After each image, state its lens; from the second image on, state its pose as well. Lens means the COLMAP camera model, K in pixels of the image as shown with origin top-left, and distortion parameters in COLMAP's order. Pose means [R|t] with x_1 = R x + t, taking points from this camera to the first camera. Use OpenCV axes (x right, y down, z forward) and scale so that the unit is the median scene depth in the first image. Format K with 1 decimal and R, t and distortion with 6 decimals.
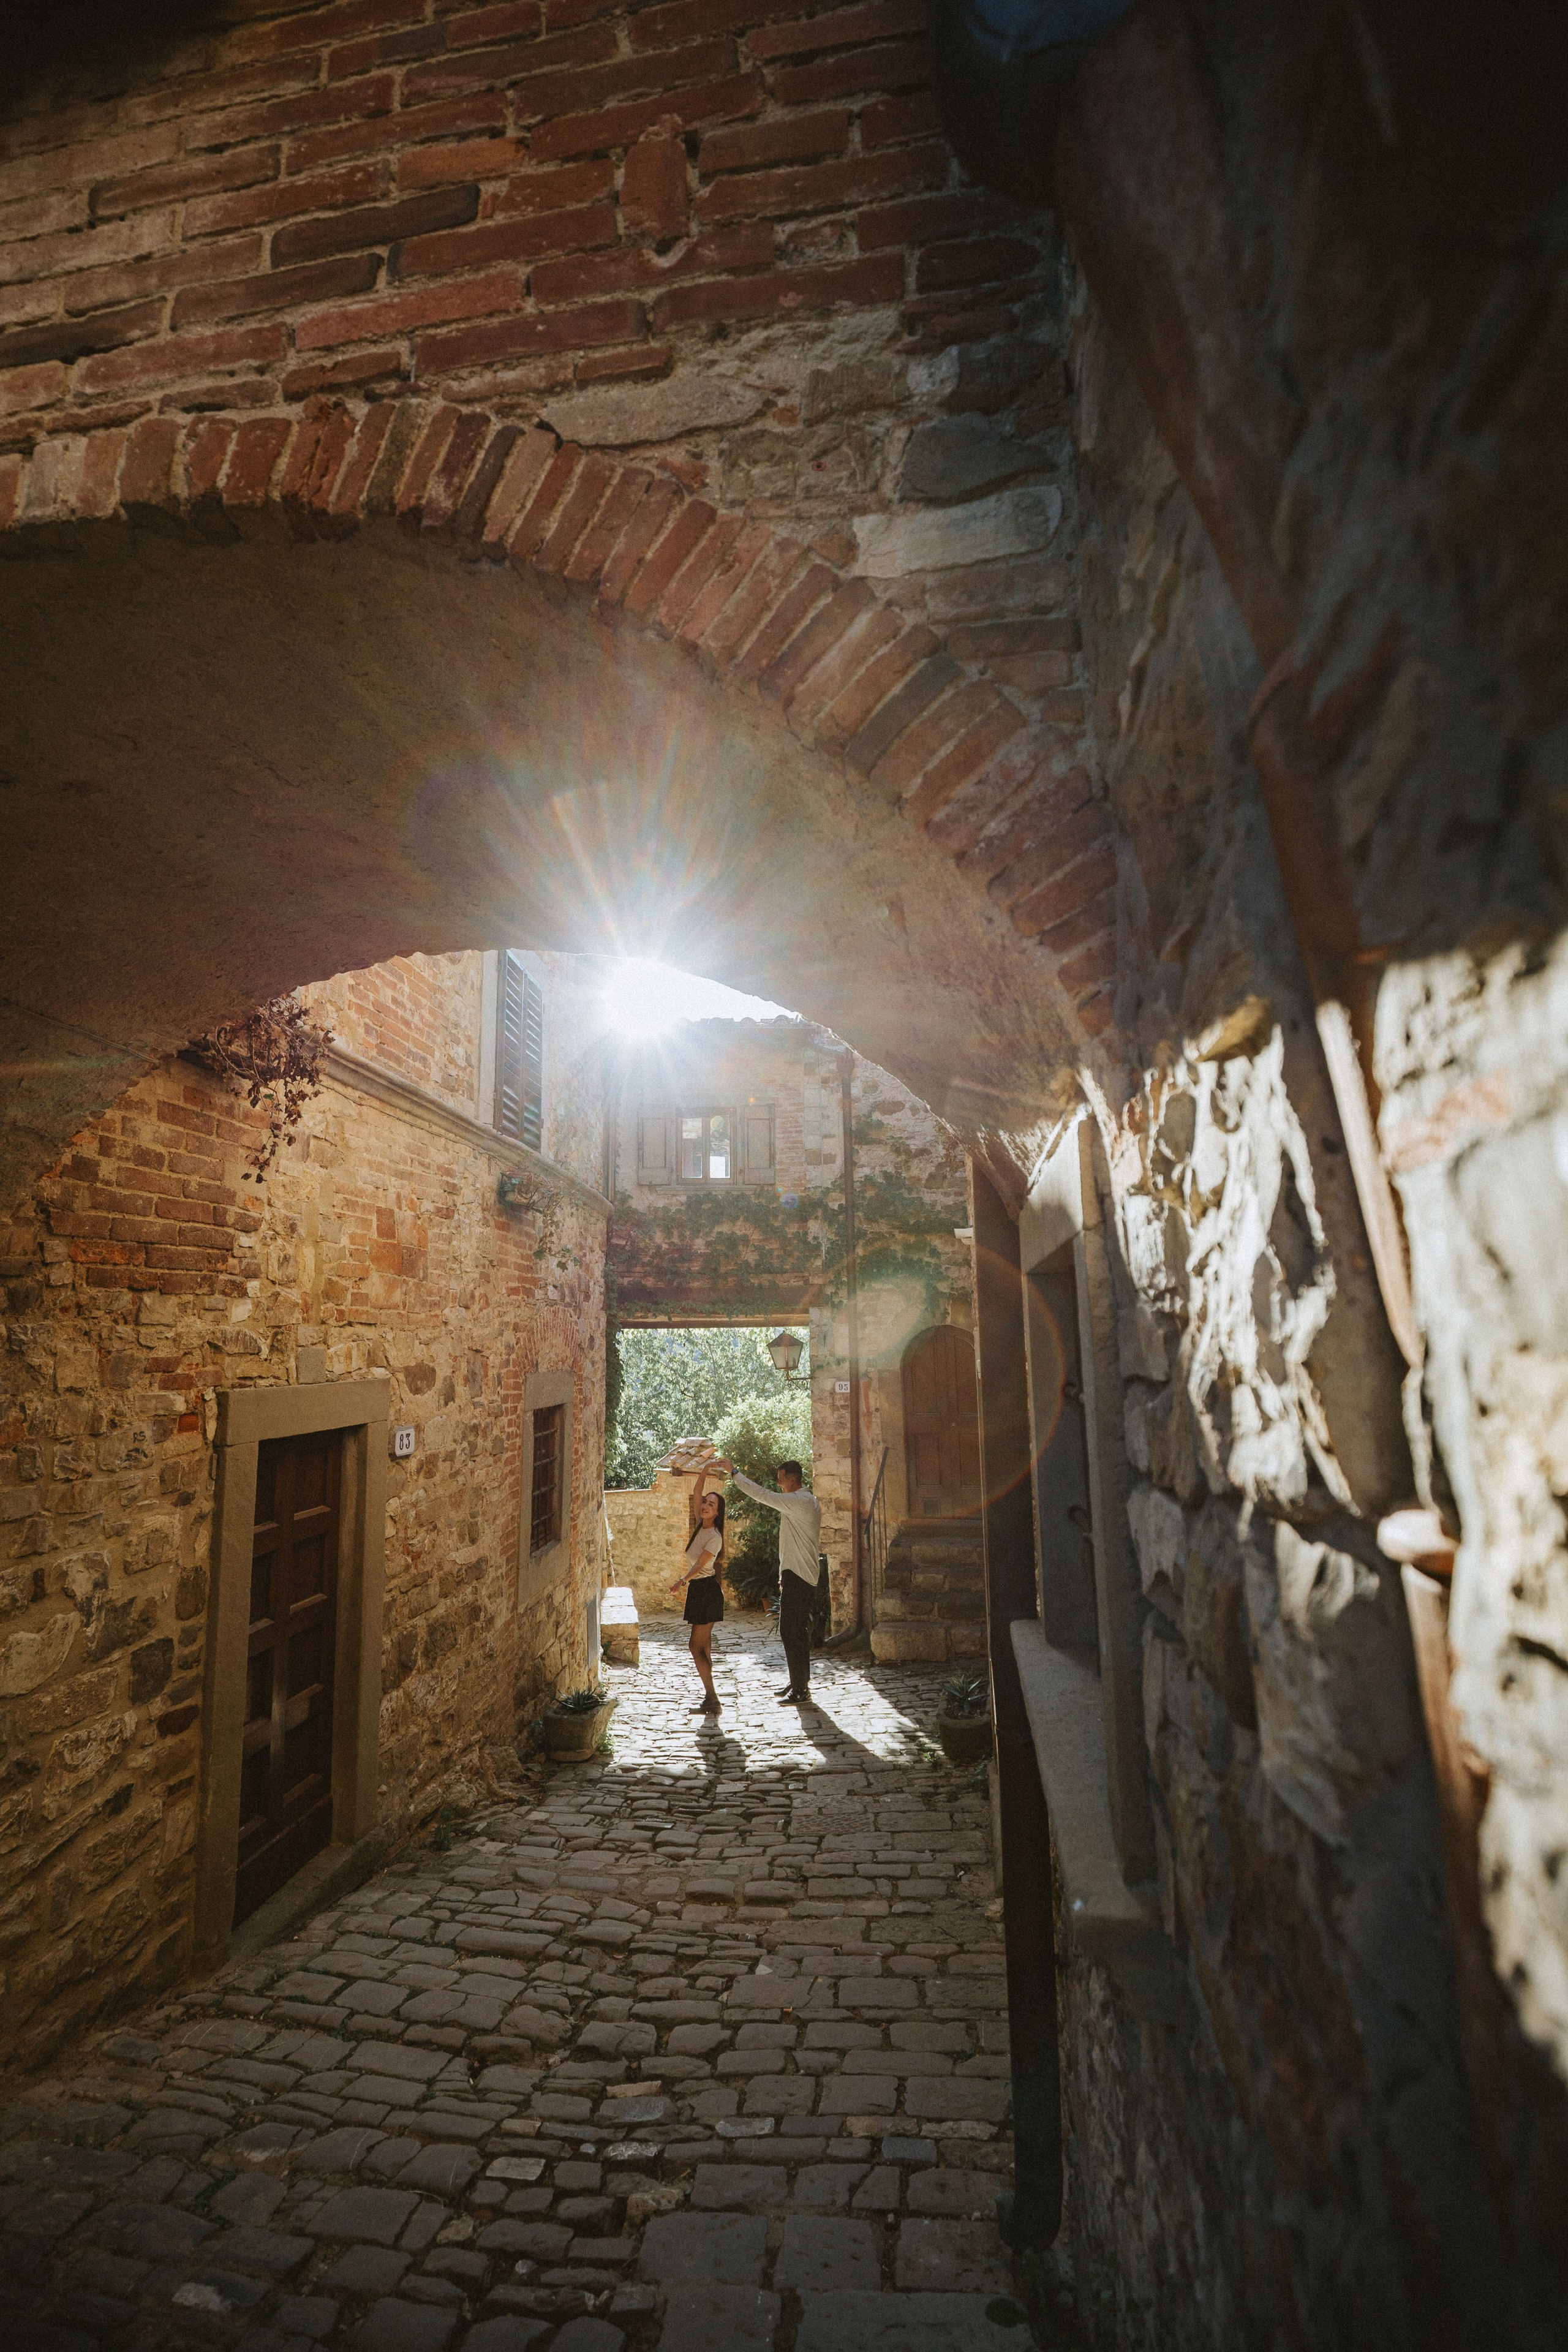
lens RADIAL K [[1076.4, 0, 771.6], [0, 1076.4, 1176.5], [0, 0, 1]] dist [-0.034190, -0.000081]
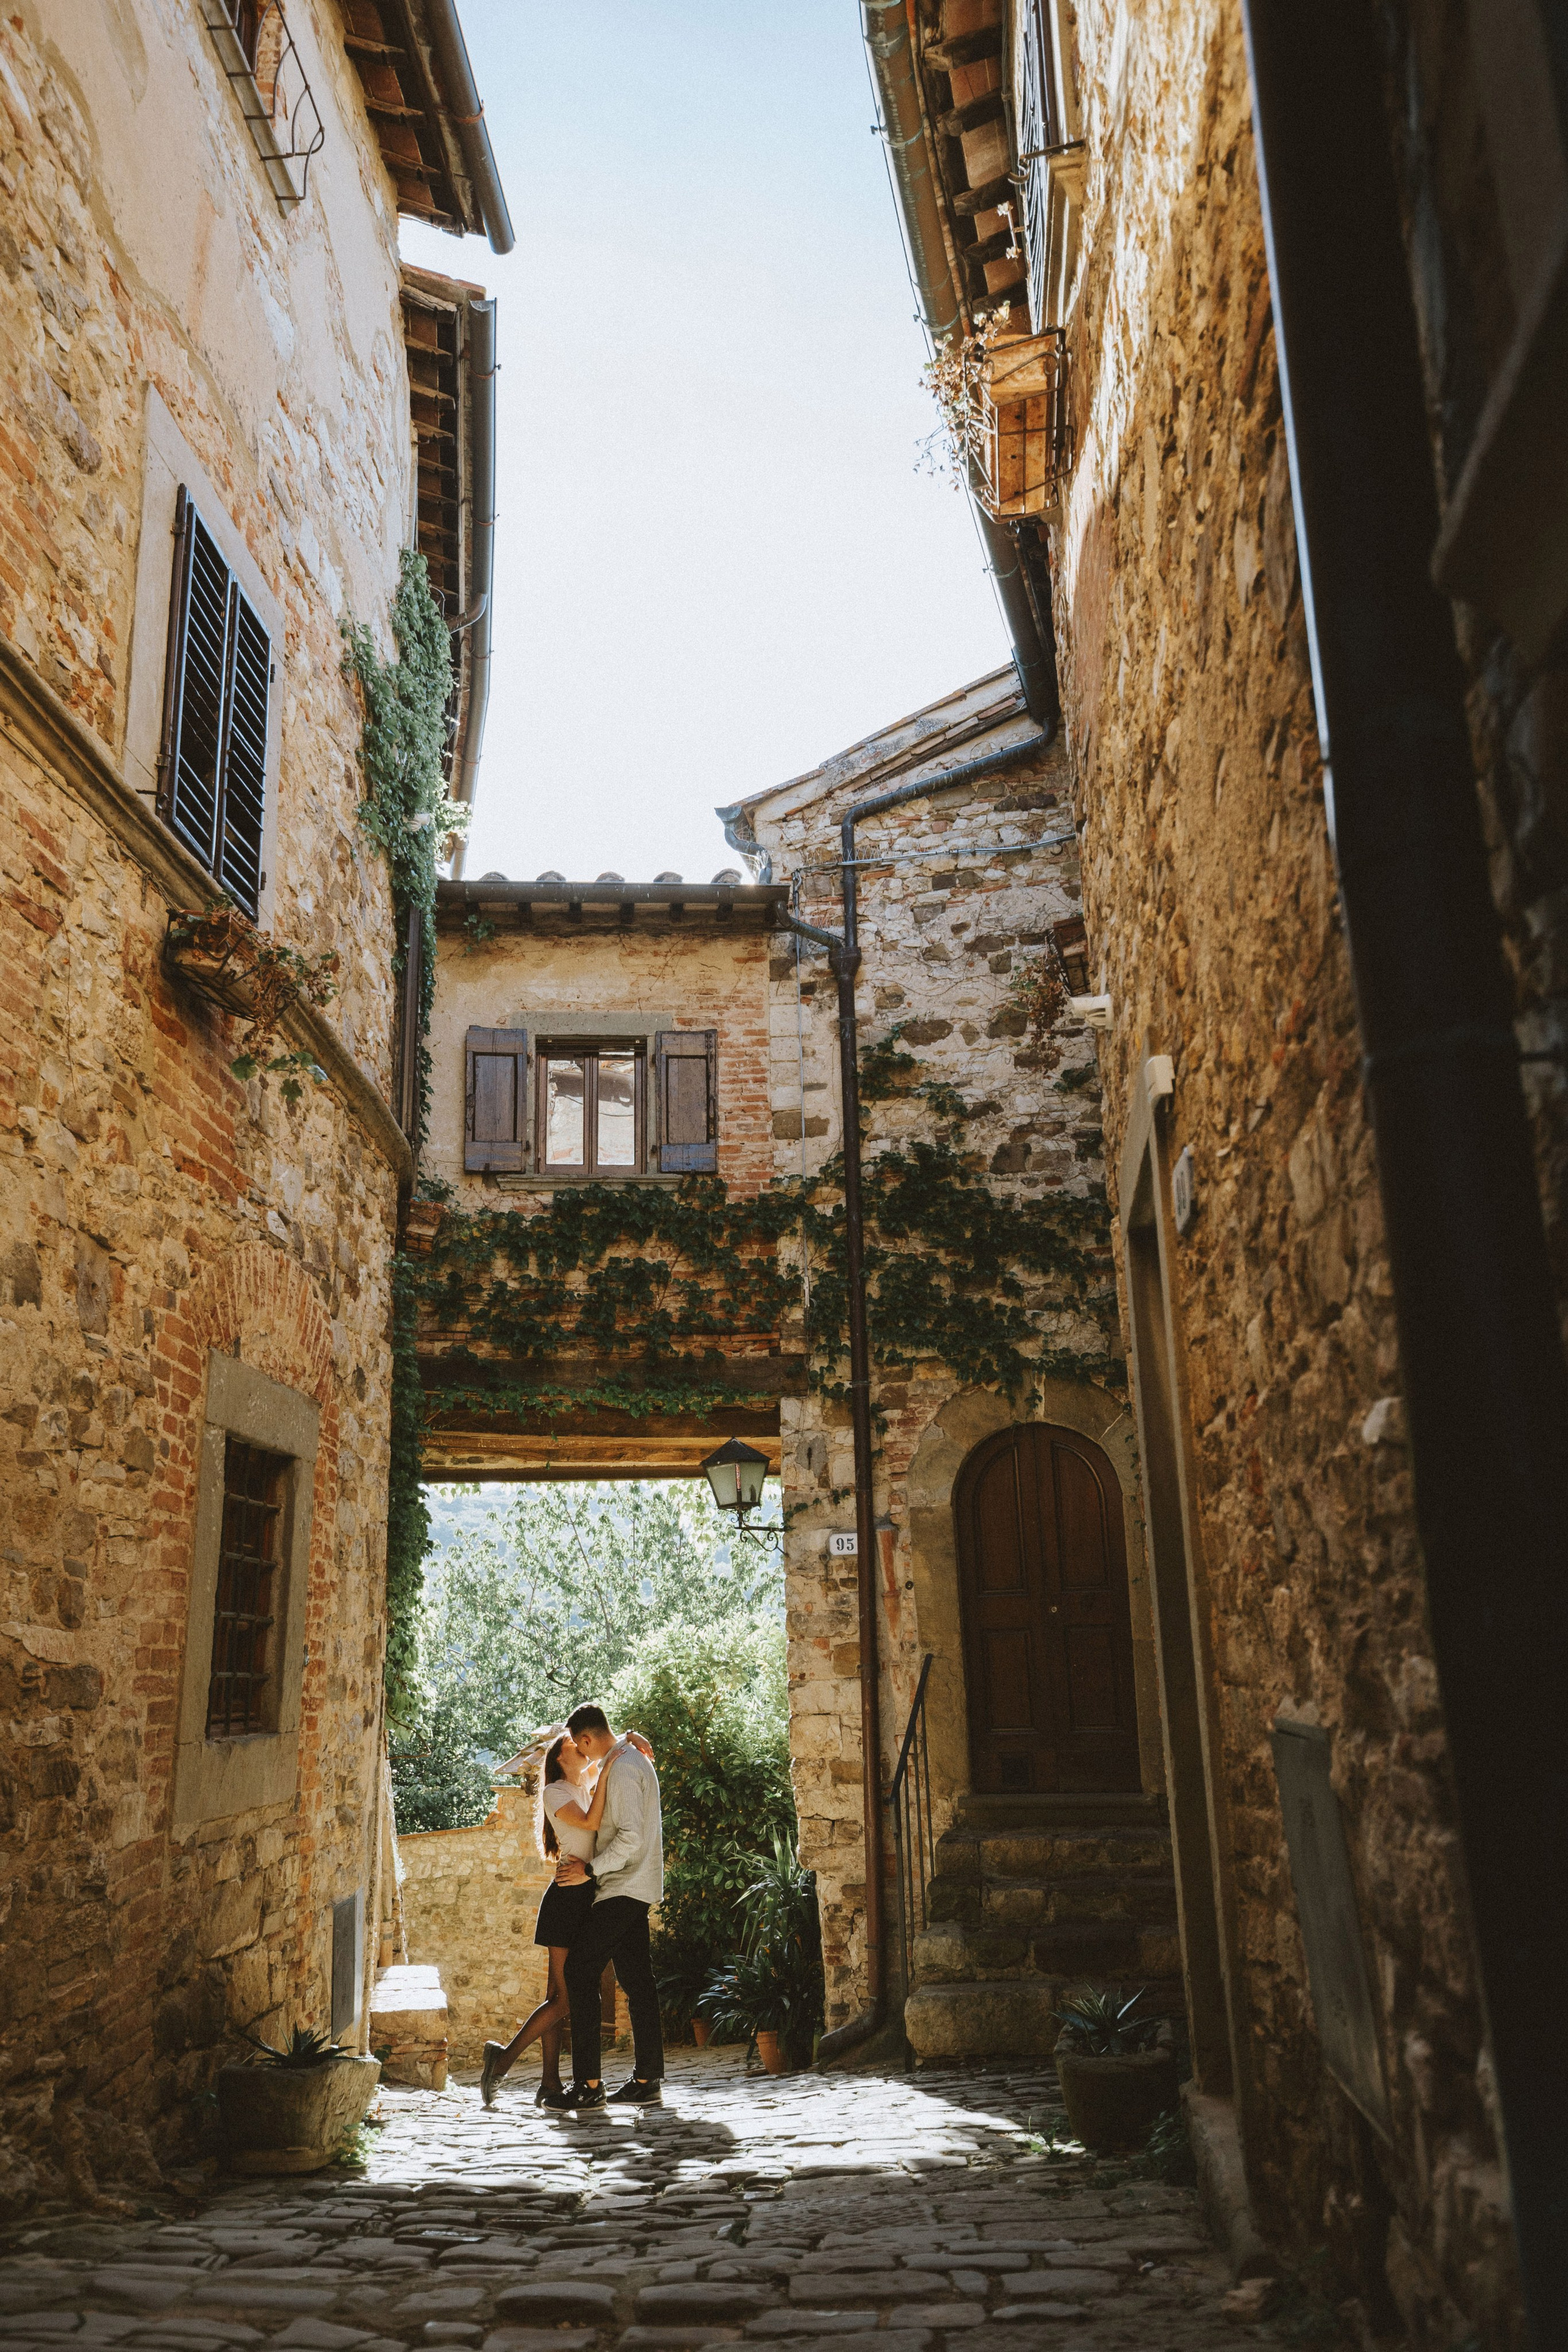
lens RADIAL K [[1823.8, 0, 775.4], [0, 1823.8, 1177.0], [0, 0, 1]] dist [0.005444, 0.011668]
pose [[0.999417, 0.000932, 0.034126, 0.001311], [0.002907, 0.993671, -0.112291, 0.116549], [-0.034015, 0.112325, 0.993089, 0.084848]]
